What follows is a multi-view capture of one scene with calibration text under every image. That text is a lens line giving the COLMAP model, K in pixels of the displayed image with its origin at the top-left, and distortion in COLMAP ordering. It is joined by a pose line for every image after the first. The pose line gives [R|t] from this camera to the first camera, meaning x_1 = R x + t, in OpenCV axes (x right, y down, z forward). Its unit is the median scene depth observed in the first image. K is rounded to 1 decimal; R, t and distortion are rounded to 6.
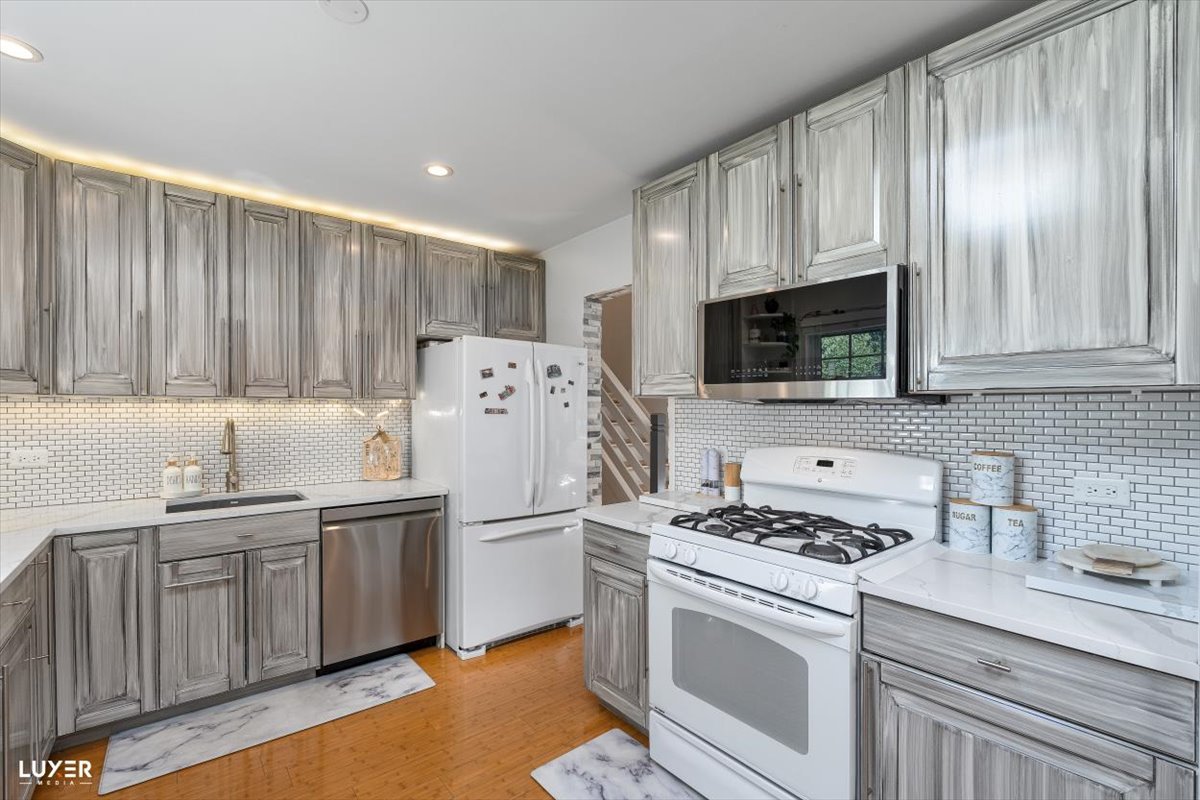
lens RADIAL K [[565.2, 0, 603.6], [0, 565.2, 404.9], [0, 0, 1]] dist [-0.001805, 0.000938]
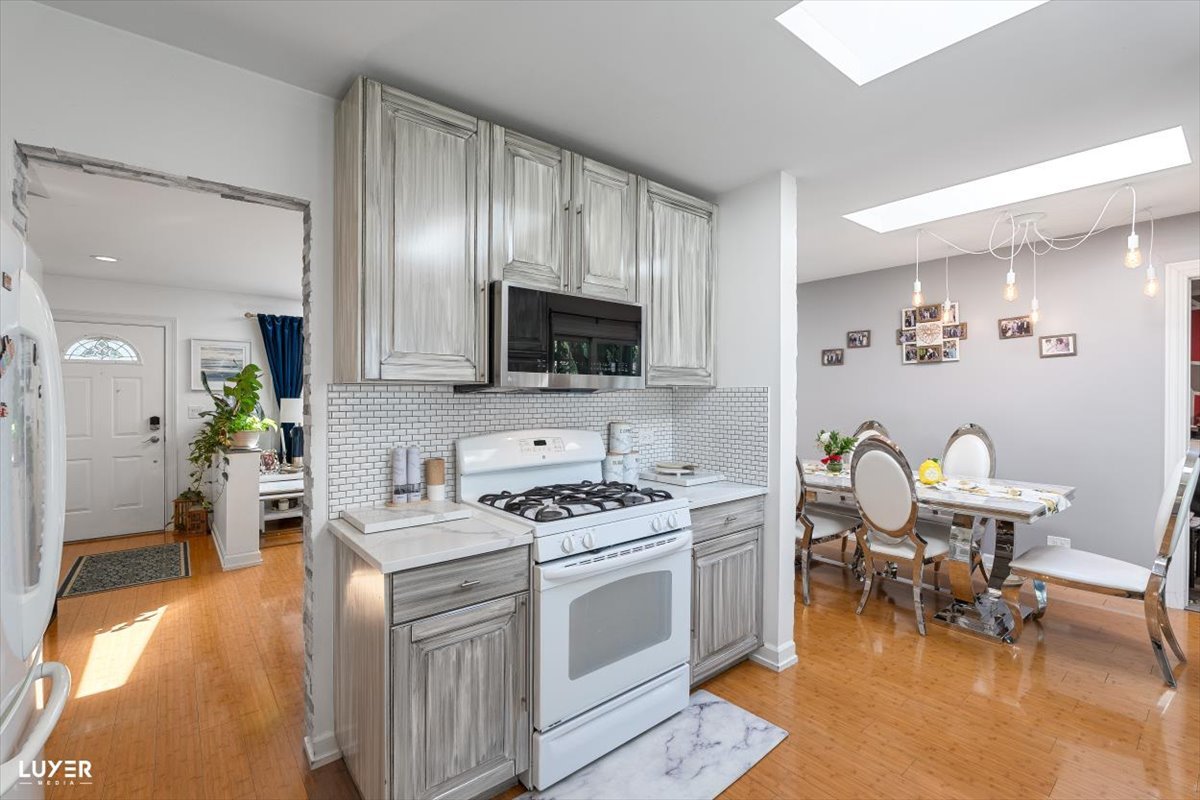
lens RADIAL K [[525.3, 0, 603.7], [0, 525.3, 397.2], [0, 0, 1]] dist [-0.001229, -0.000018]
pose [[-0.031288, -0.001526, 0.999509, -0.792415], [0.000915, 0.999998, 0.001555, 0.006049], [-0.999510, 0.000963, -0.031286, 0.988910]]
